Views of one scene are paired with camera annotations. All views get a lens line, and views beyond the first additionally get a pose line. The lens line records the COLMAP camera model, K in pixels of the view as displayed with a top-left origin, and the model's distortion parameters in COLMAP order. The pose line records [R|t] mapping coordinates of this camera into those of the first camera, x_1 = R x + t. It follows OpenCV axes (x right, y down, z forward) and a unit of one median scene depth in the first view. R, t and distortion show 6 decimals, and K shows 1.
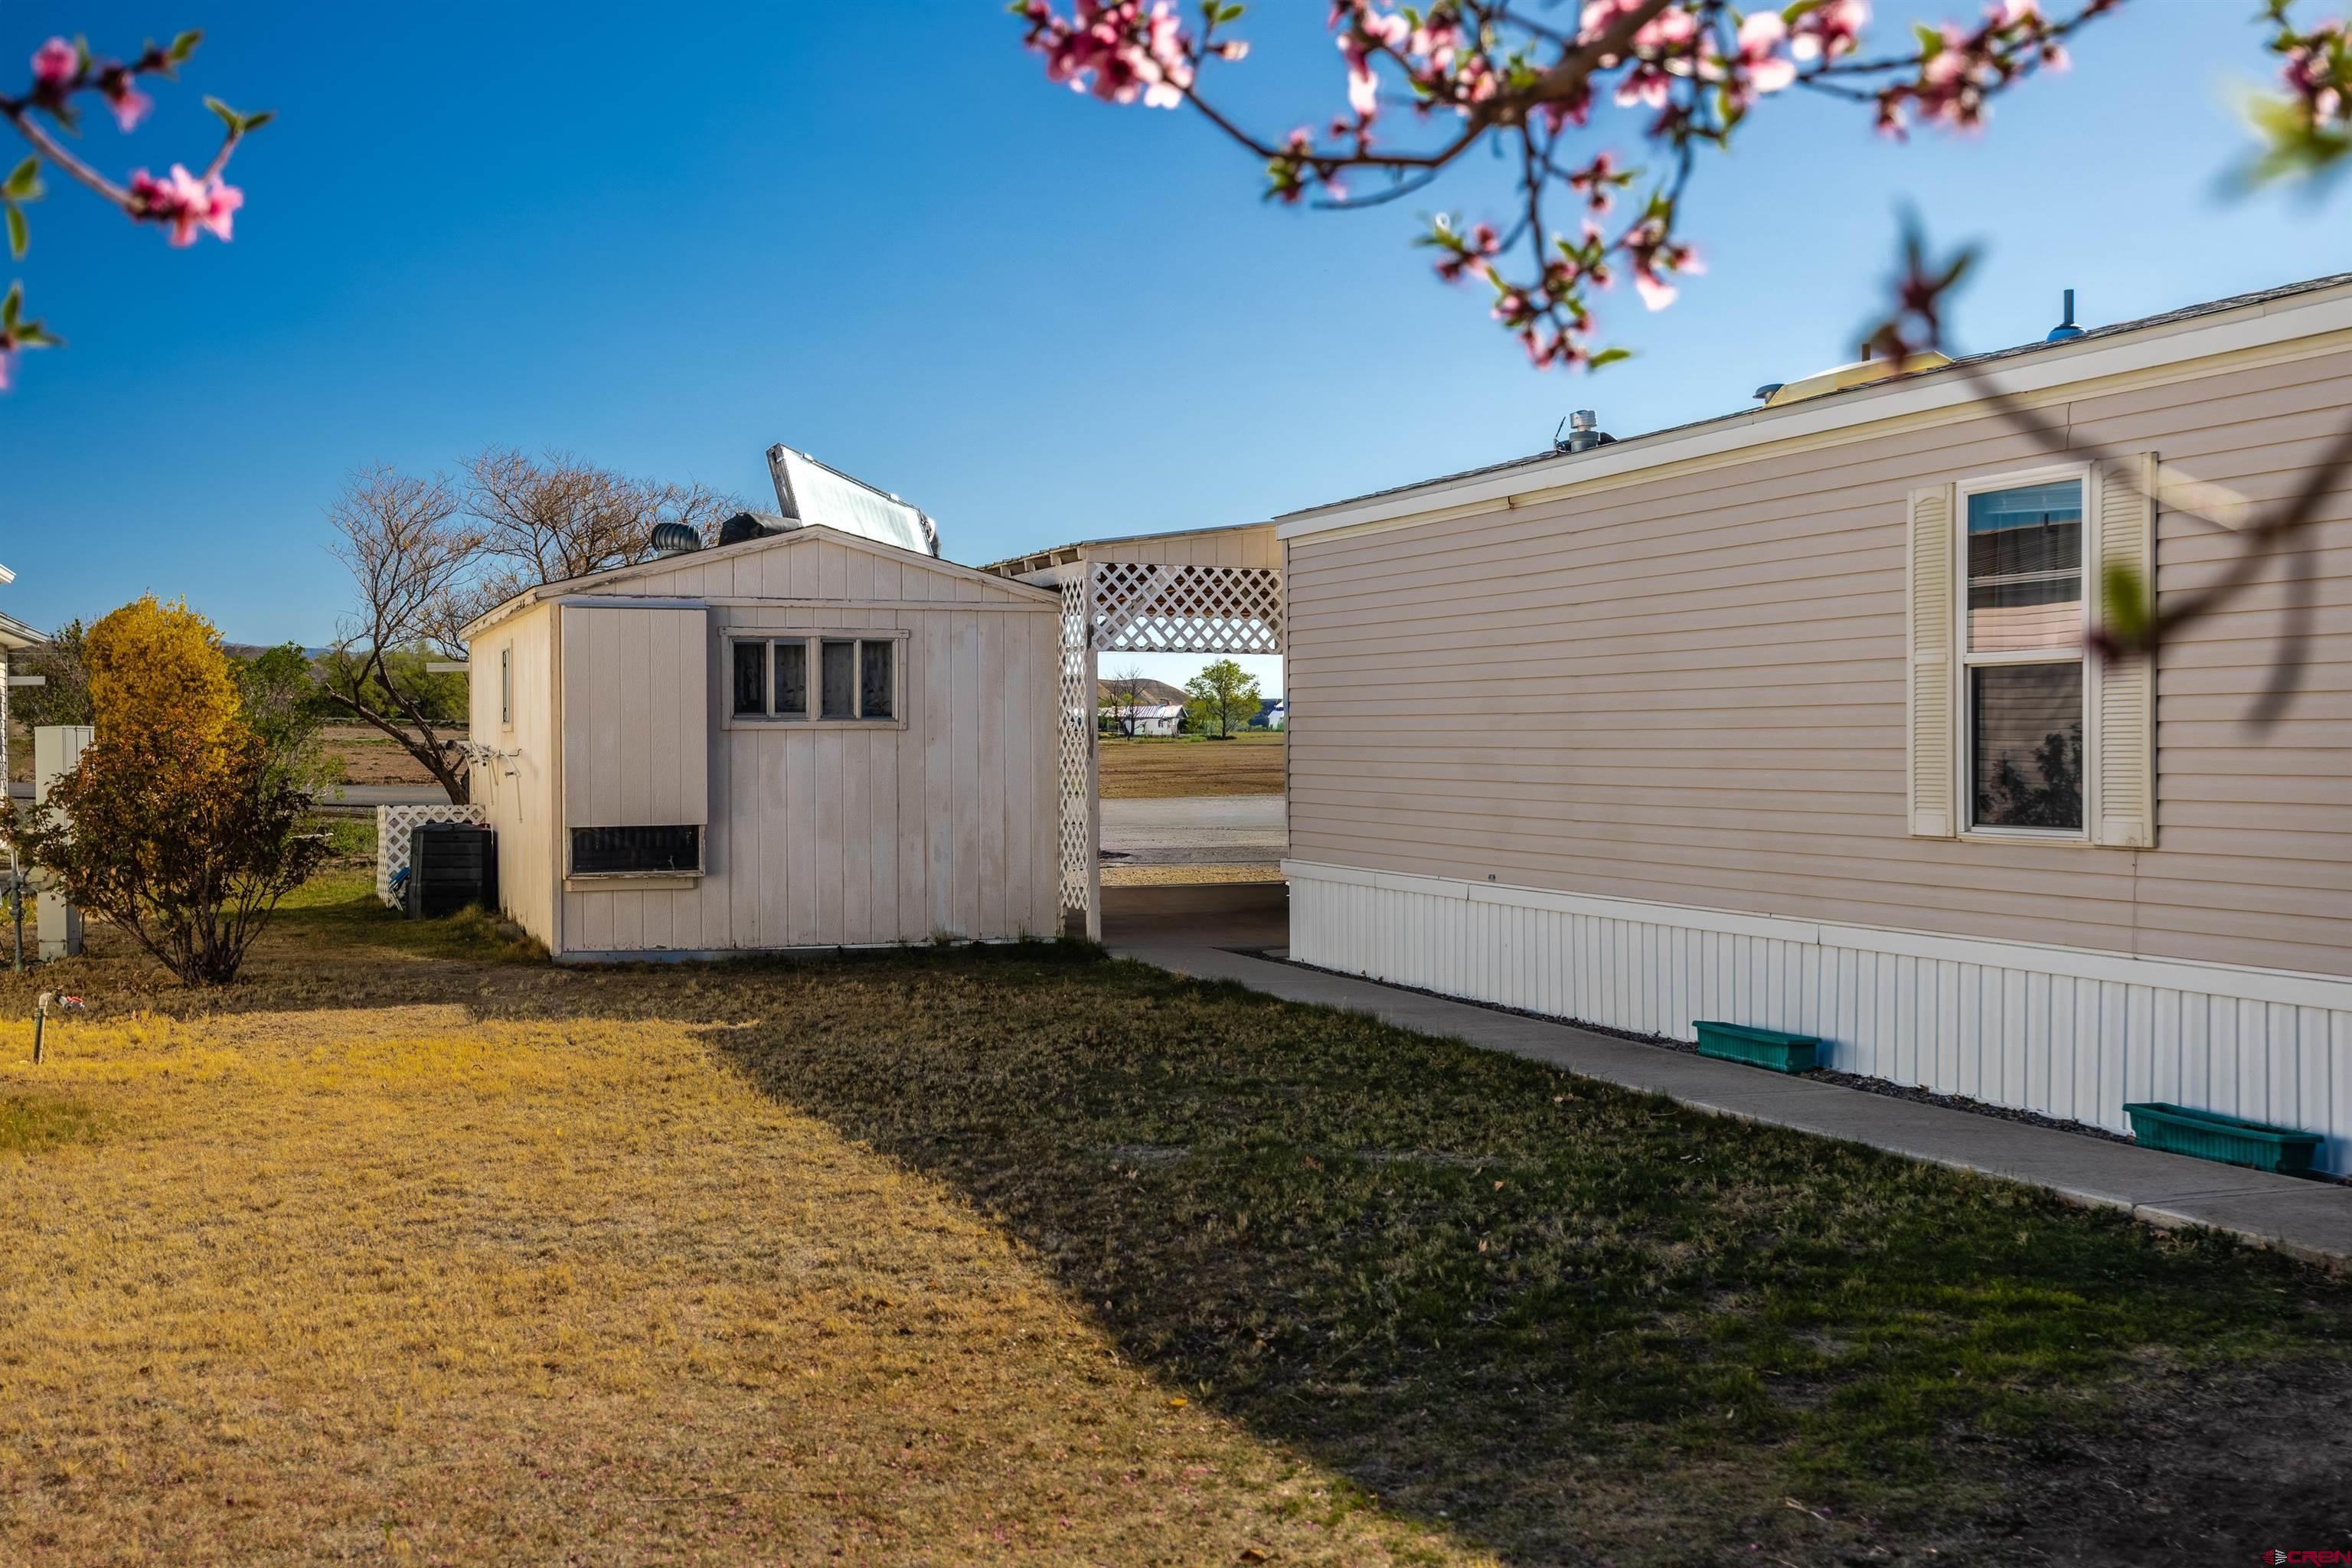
lens RADIAL K [[2251.5, 0, 1176.0], [0, 2251.5, 784.0], [0, 0, 1]] dist [-0.013391, -0.002527]
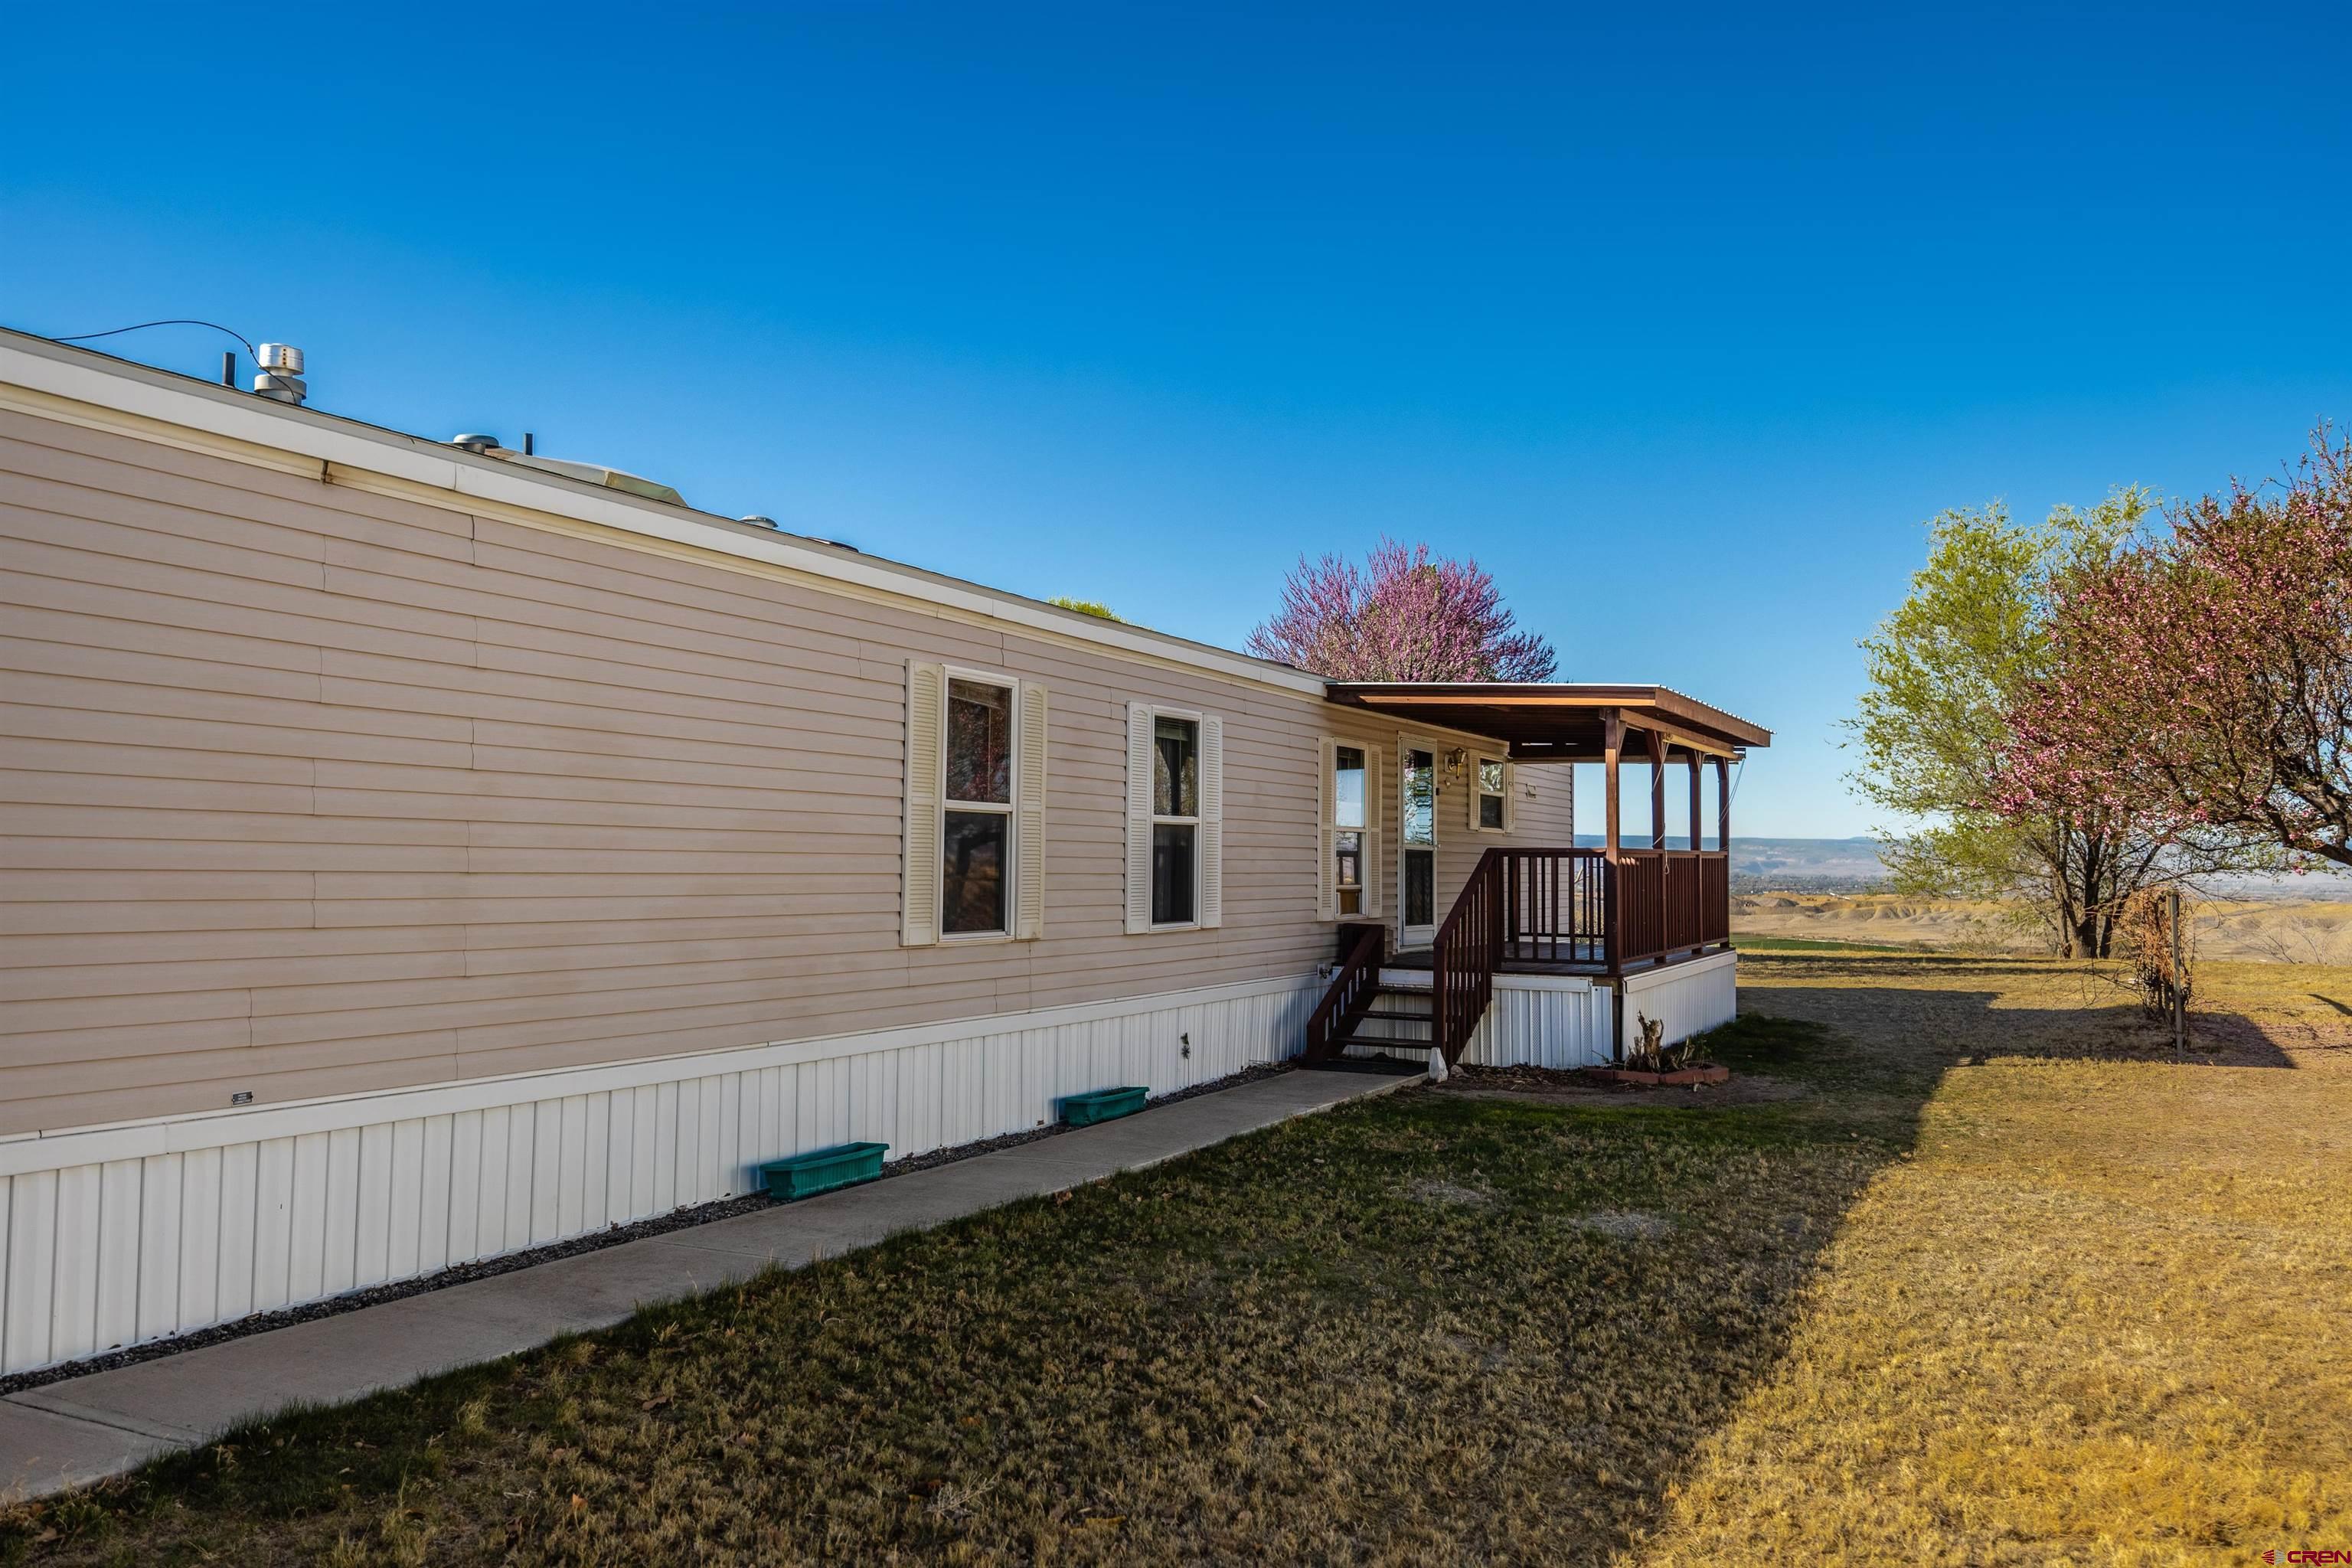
lens RADIAL K [[1853.8, 0, 1171.0], [0, 1853.8, 772.5], [0, 0, 1]] dist [-0.002114, -0.000275]
pose [[-0.663524, 0.015883, 0.747986, -0.480184], [-0.012683, 0.999392, -0.032472, -0.037533], [-0.748047, -0.031033, -0.662920, 1.466807]]
